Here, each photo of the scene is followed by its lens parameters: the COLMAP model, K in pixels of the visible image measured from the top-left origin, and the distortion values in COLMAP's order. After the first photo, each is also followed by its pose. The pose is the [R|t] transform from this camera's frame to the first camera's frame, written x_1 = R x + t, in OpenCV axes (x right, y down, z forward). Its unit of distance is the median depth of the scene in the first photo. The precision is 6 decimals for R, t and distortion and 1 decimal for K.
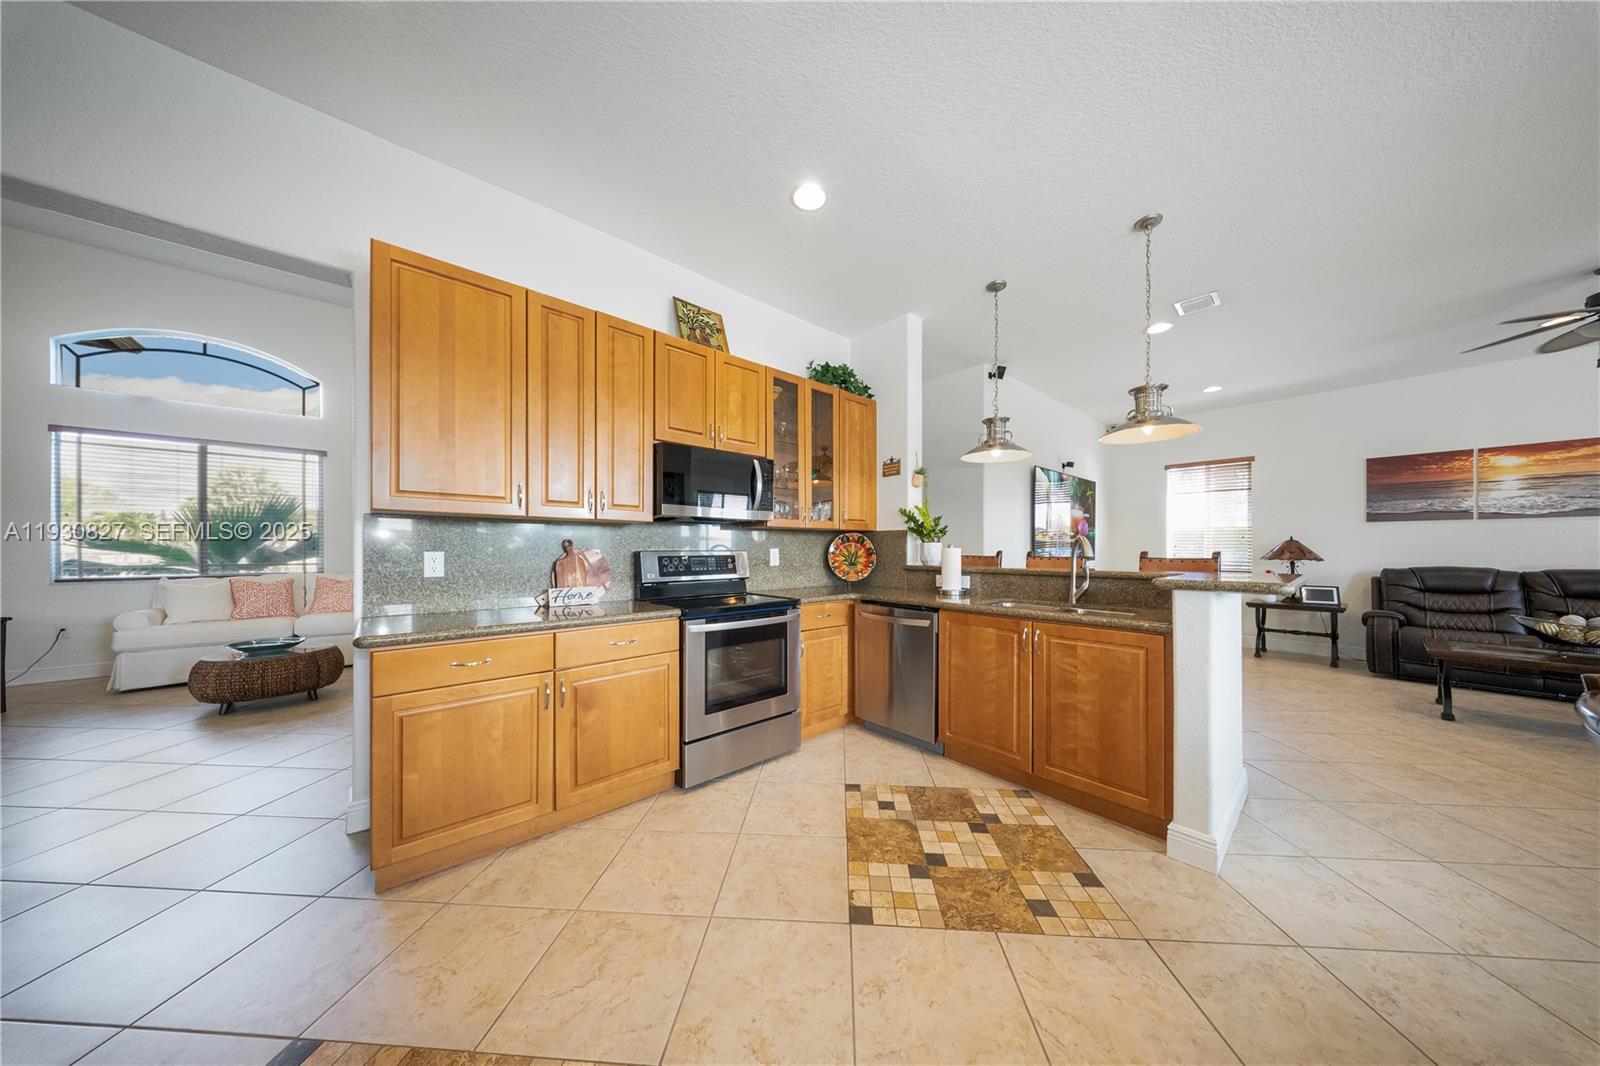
lens RADIAL K [[476.9, 0, 819.5], [0, 476.9, 548.5], [0, 0, 1]] dist [0.001032, -0.000045]
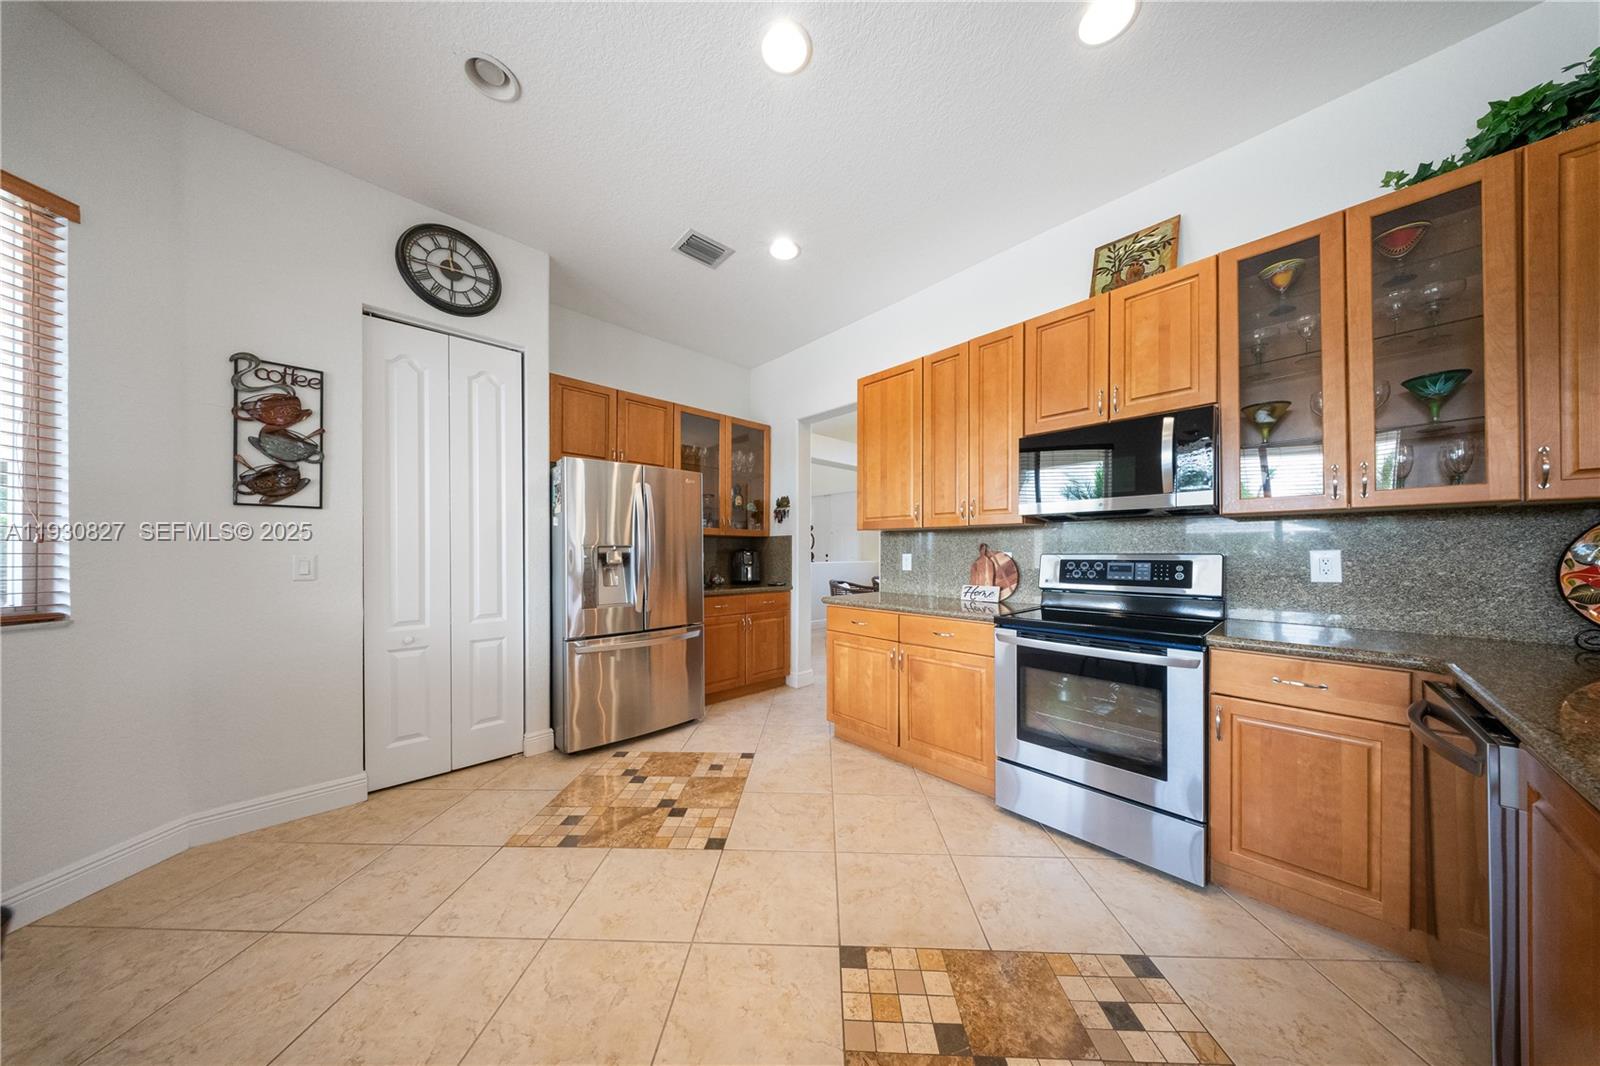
lens RADIAL K [[473.5, 0, 792.3], [0, 473.5, 551.2], [0, 0, 1]] dist [-0.000807, -0.000070]
pose [[-0.001308, -0.000678, -0.999999, 0.418730], [0.001464, 0.999999, -0.000680, 0.000091], [0.999998, -0.001464, -0.001307, 0.377653]]
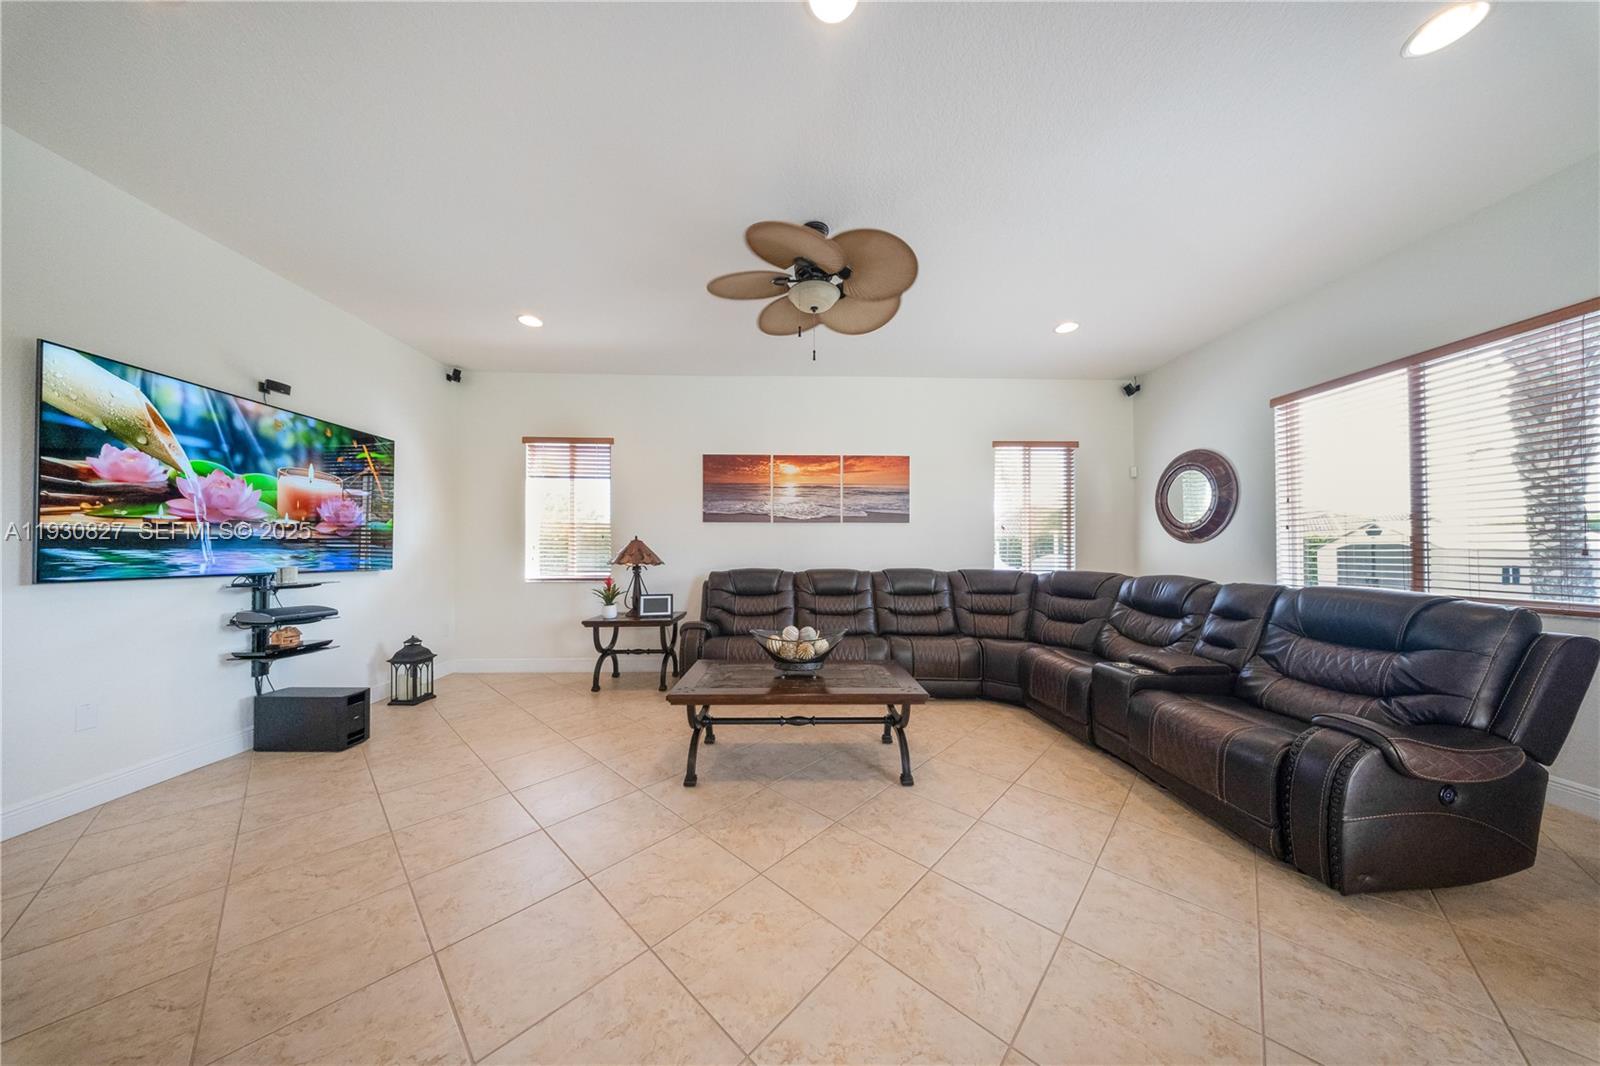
lens RADIAL K [[476.4, 0, 798.2], [0, 476.4, 542.0], [0, 0, 1]] dist [0.000745, -0.000029]
pose [[0.642164, 0.016323, 0.766394, 0.798822], [-0.001248, 0.999794, -0.020249, 0.003351], [-0.766567, 0.012047, 0.642052, 0.376115]]
